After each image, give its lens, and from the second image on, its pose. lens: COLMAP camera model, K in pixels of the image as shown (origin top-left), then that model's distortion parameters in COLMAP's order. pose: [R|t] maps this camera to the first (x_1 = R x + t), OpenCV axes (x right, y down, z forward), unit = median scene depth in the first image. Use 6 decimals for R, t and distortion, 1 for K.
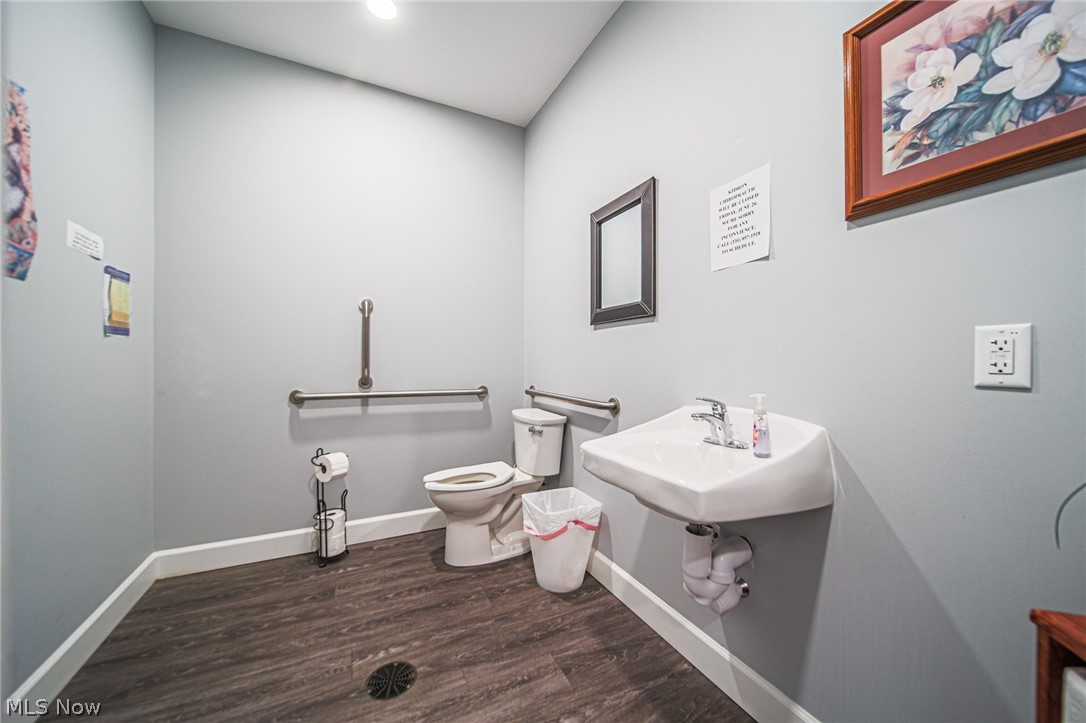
lens RADIAL K [[400.9, 0, 542.7], [0, 400.9, 360.3], [0, 0, 1]] dist [-0.001783, -0.000156]
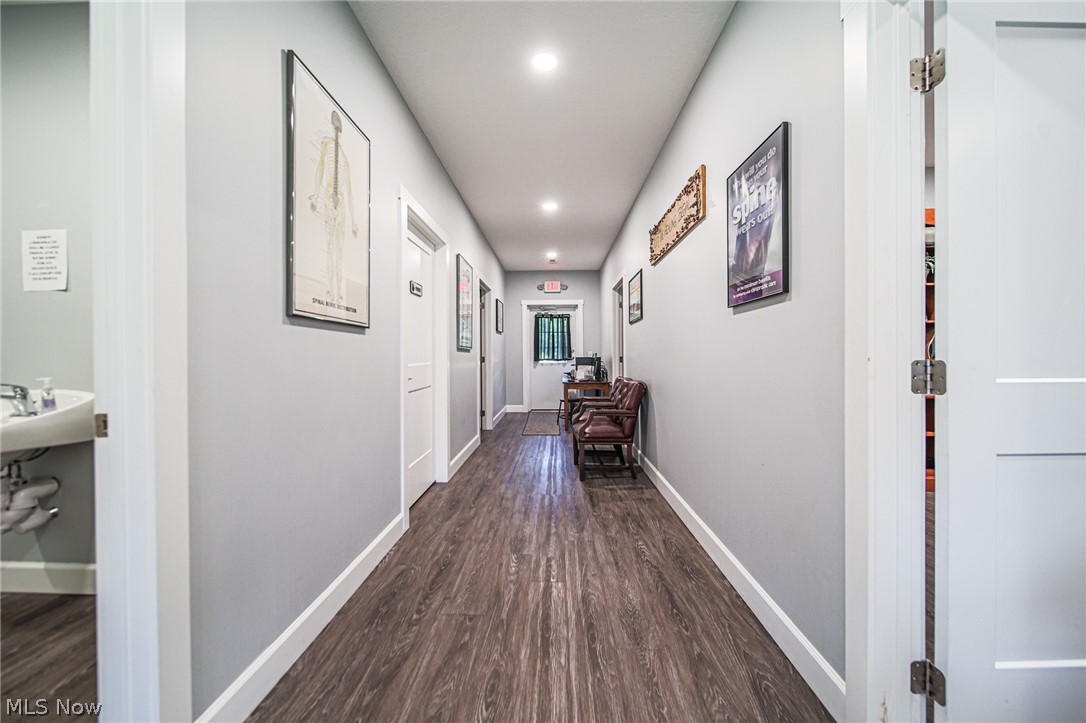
lens RADIAL K [[400.9, 0, 544.1], [0, 400.9, 359.6], [0, 0, 1]] dist [-0.001783, -0.000156]
pose [[0.478037, -0.012720, 0.878247, 0.082502], [0.007631, 0.999918, 0.010329, 0.008987], [-0.878306, 0.001764, 0.478095, -1.302235]]
